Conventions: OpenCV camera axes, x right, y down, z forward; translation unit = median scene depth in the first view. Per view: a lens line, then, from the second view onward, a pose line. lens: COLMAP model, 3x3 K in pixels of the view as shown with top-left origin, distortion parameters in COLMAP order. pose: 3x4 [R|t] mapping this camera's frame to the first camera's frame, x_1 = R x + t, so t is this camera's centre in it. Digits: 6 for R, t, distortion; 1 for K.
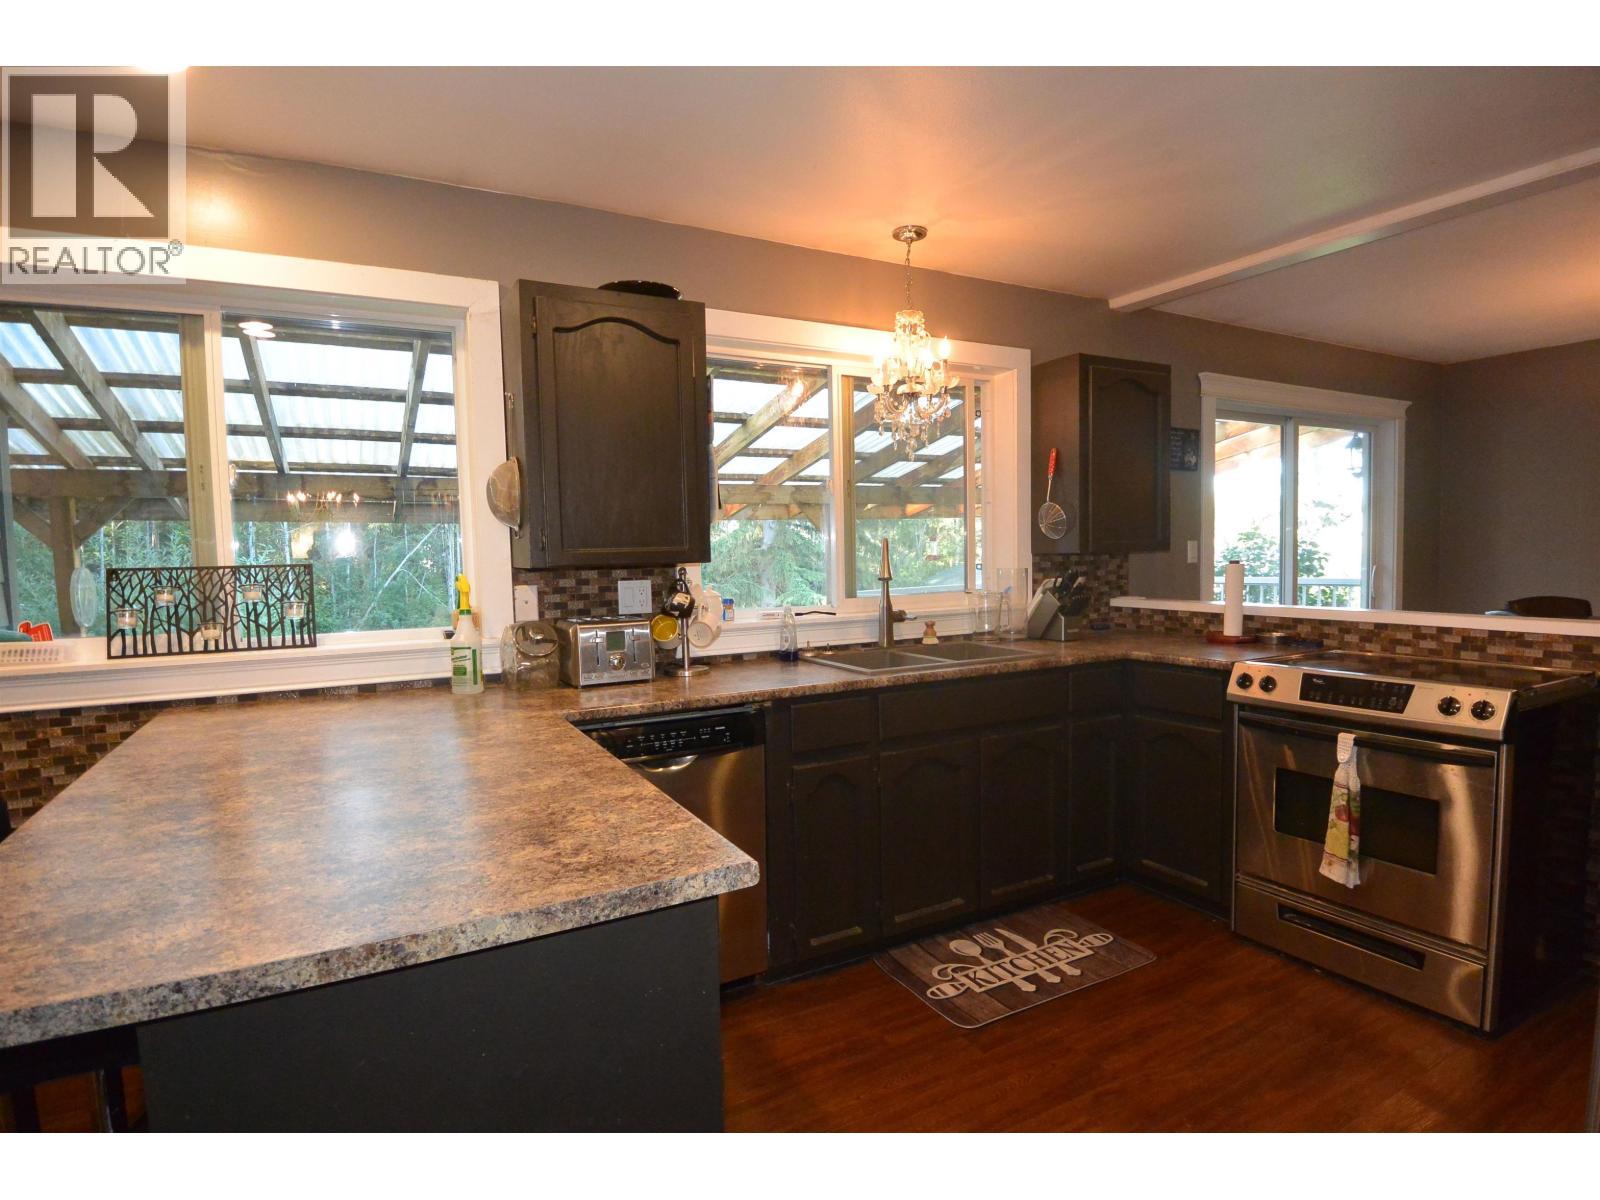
lens RADIAL K [[883.2, 0, 800.0], [0, 883.2, 600.0], [0, 0, 1]] dist [0.049306, 0.000227]
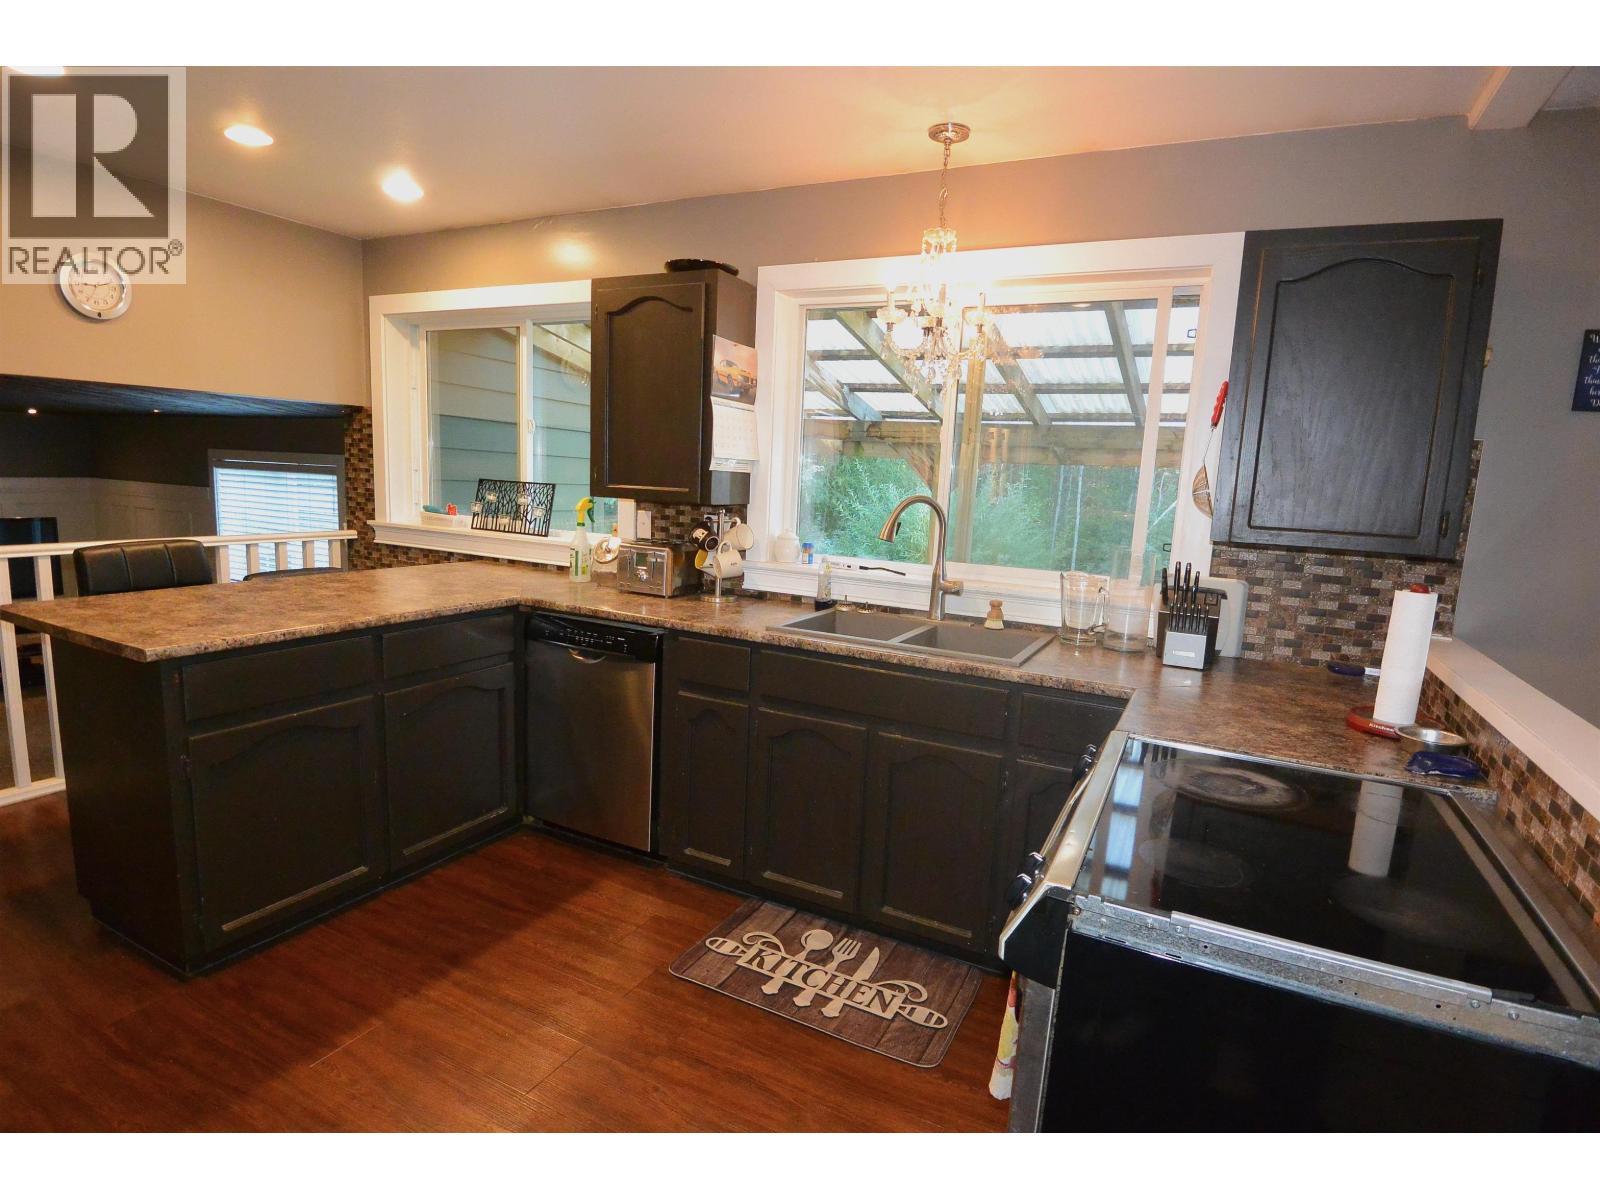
lens RADIAL K [[838.1, 0, 800.0], [0, 838.1, 600.0], [0, 0, 1]] dist [-0.005241, -0.000656]
pose [[0.531351, 0.166040, -0.830721, 0.841241], [-0.109523, 0.985839, 0.126990, -0.067273], [0.840042, 0.023507, 0.542011, 0.503004]]
